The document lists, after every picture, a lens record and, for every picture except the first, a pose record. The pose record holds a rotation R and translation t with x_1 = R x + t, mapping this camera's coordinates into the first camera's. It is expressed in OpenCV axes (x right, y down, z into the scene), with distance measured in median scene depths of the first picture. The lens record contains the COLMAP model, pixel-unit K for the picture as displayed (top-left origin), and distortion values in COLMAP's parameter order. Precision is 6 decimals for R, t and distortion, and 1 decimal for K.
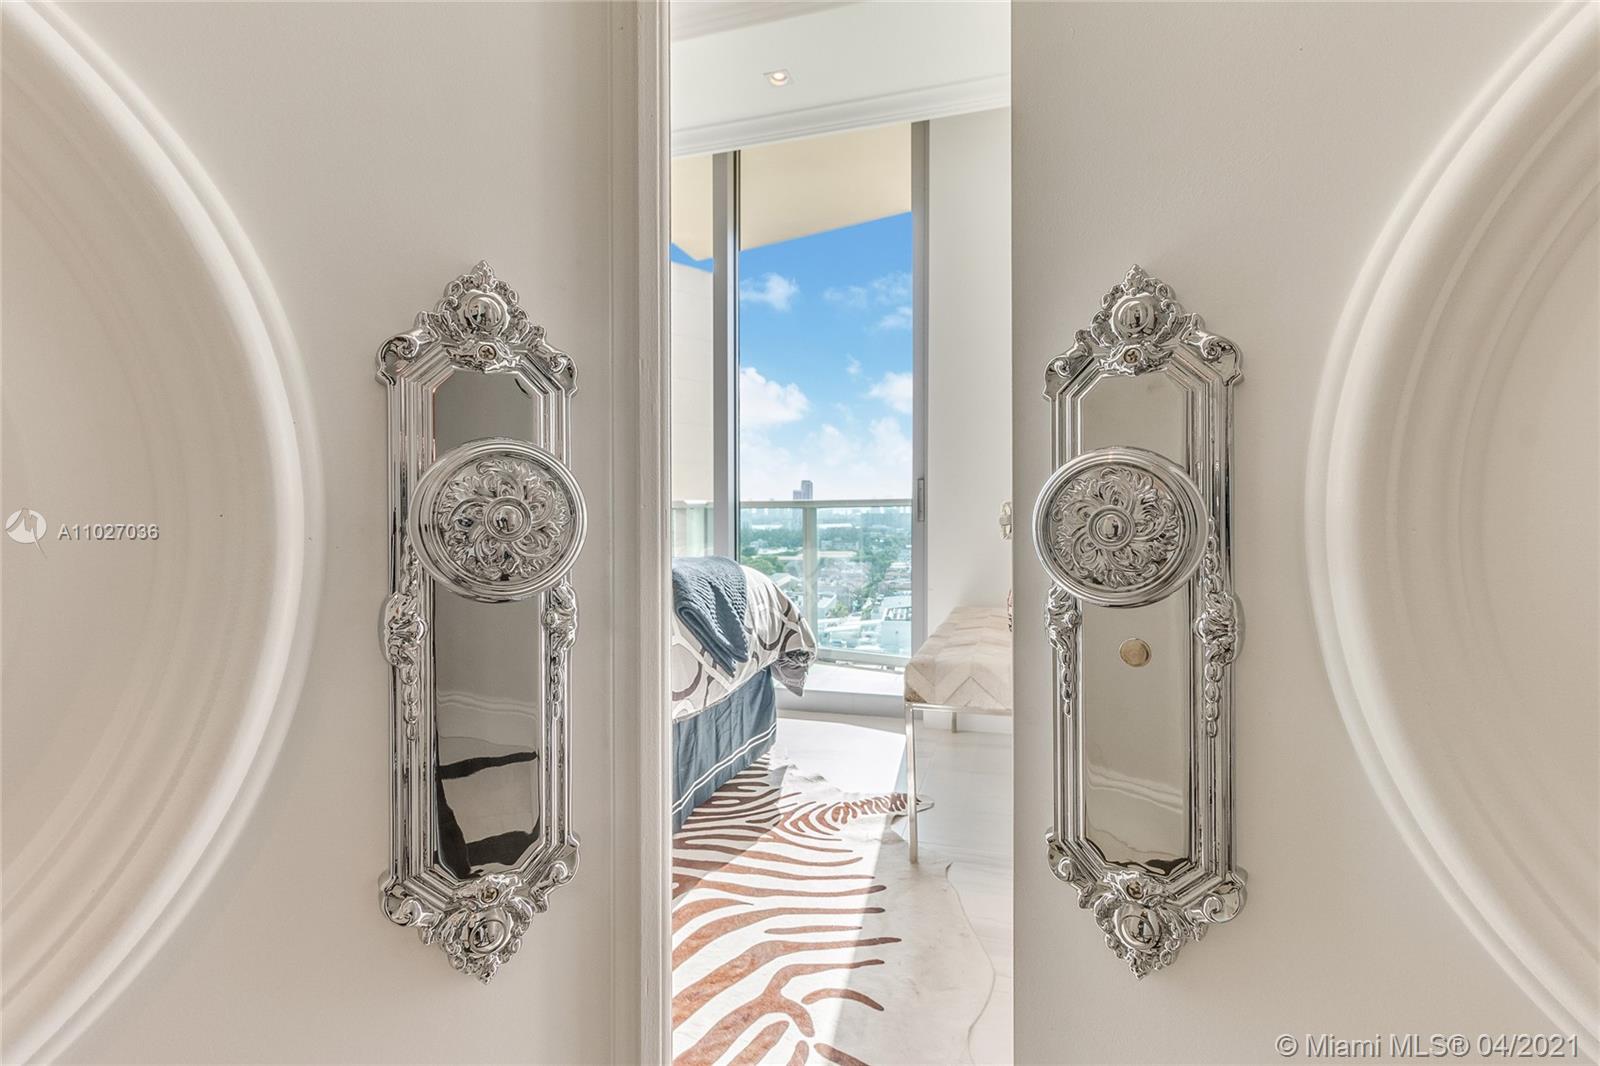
lens RADIAL K [[735.9, 0, 806.1], [0, 735.9, 529.9], [0, 0, 1]] dist [0.005207, 0.000559]
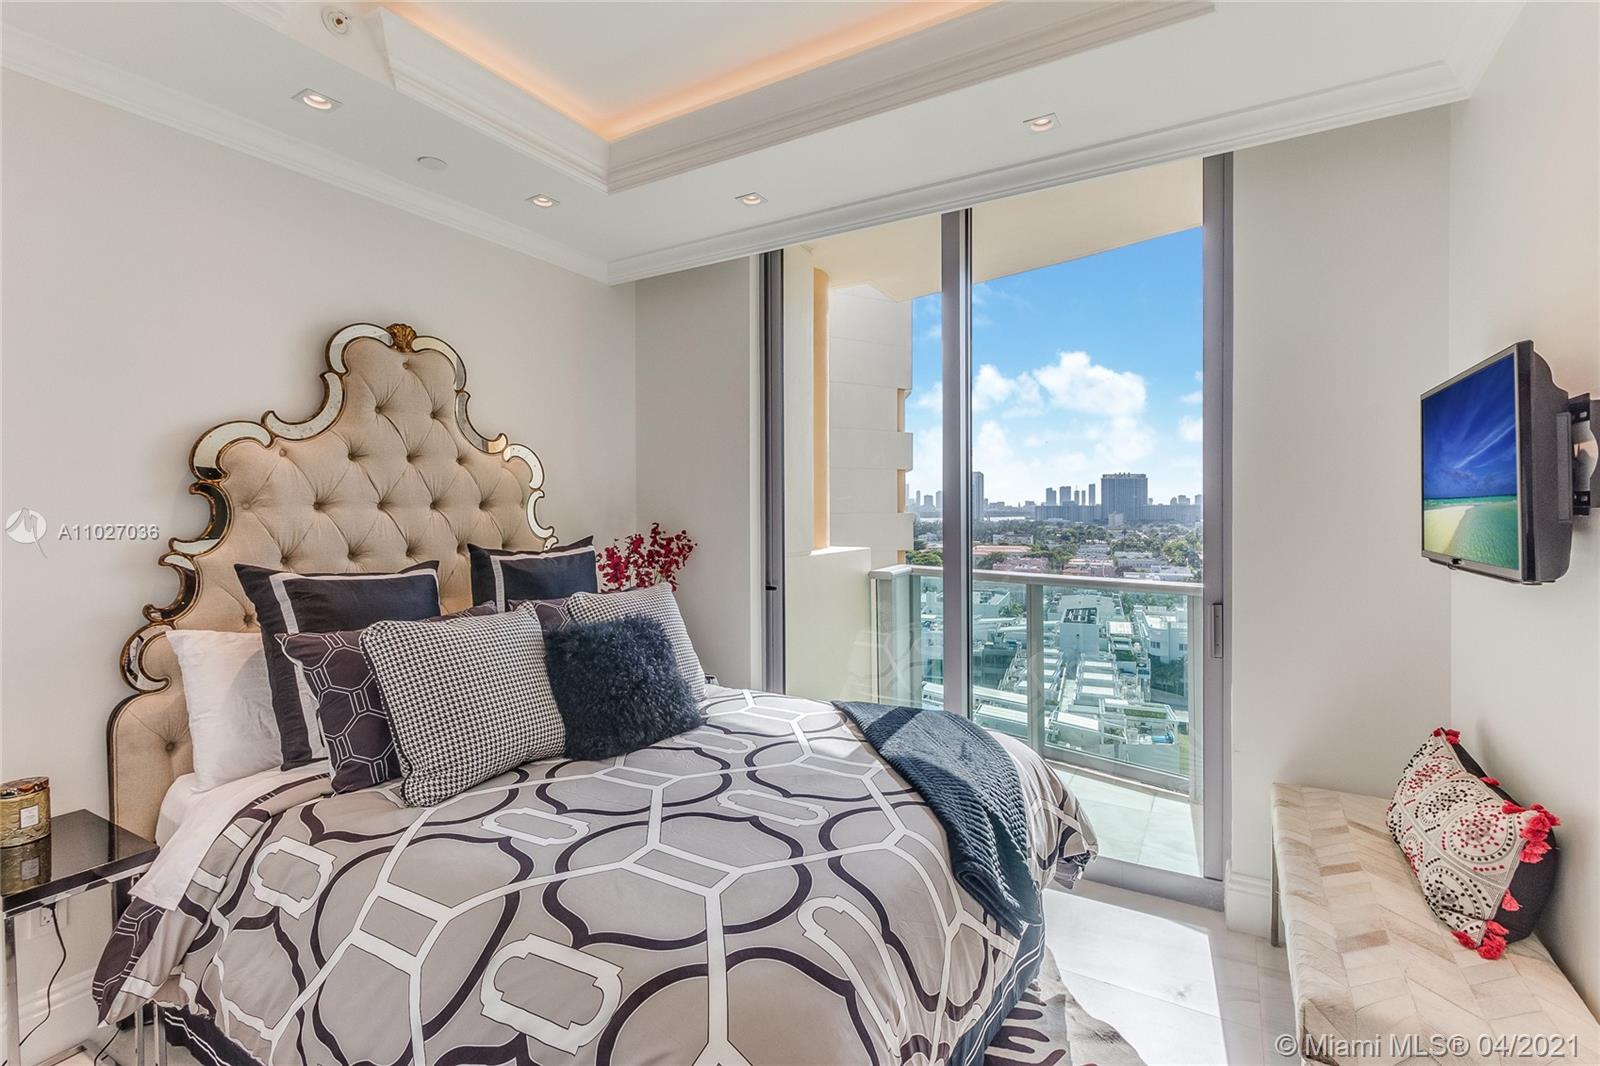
lens RADIAL K [[735.9, 0, 809.0], [0, 735.9, 516.3], [0, 0, 1]] dist [0.005207, 0.000559]
pose [[0.975095, -0.007012, -0.221676, -0.114284], [0.004675, 0.999928, -0.011063, -0.189928], [0.221738, 0.009751, 0.975058, 0.163909]]
